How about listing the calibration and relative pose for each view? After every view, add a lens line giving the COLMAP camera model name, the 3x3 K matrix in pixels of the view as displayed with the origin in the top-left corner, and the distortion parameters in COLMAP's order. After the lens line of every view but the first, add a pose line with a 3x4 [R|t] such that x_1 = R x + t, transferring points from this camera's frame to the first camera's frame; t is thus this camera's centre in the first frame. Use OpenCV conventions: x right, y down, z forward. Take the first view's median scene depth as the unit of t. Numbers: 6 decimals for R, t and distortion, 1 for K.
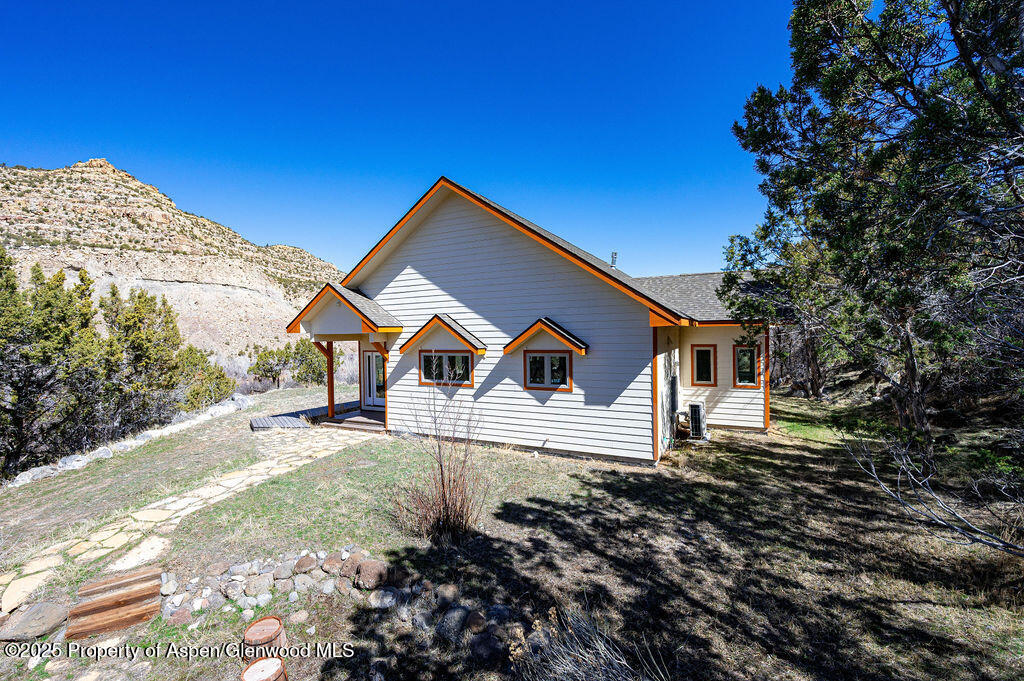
lens RADIAL K [[411.6, 0, 510.2], [0, 411.6, 338.0], [0, 0, 1]] dist [-0.010160, 0.000142]
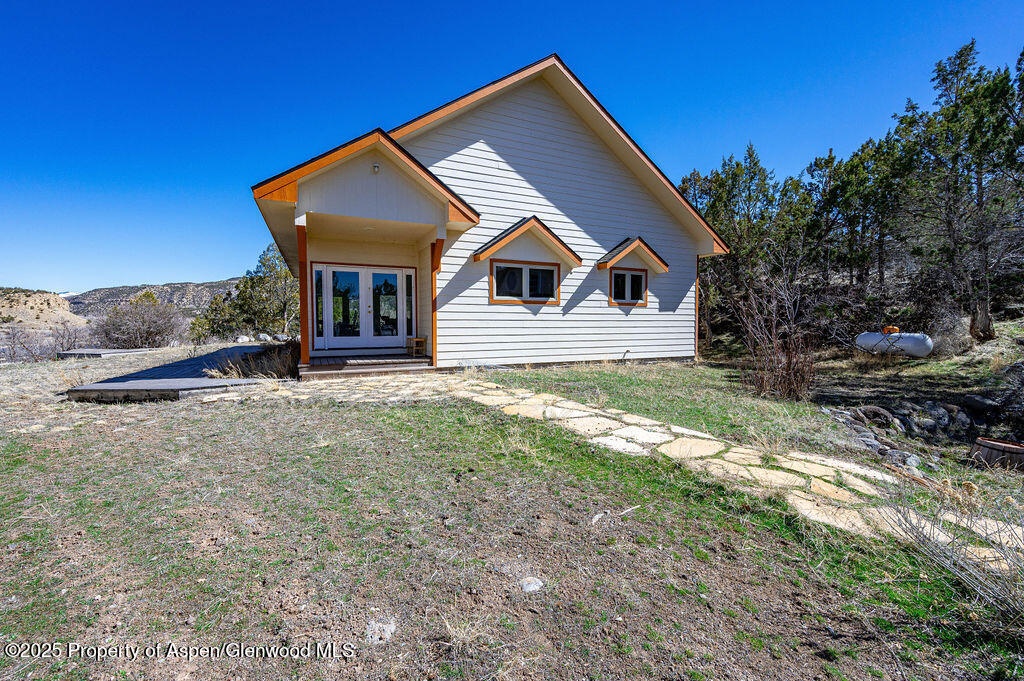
lens RADIAL K [[411.6, 0, 505.1], [0, 411.6, 337.0], [0, 0, 1]] dist [-0.010160, 0.000142]
pose [[0.628664, -0.010856, 0.777601, -0.862325], [-0.004535, 0.999834, 0.017625, 0.174364], [-0.777664, -0.014606, 0.628511, 0.517629]]
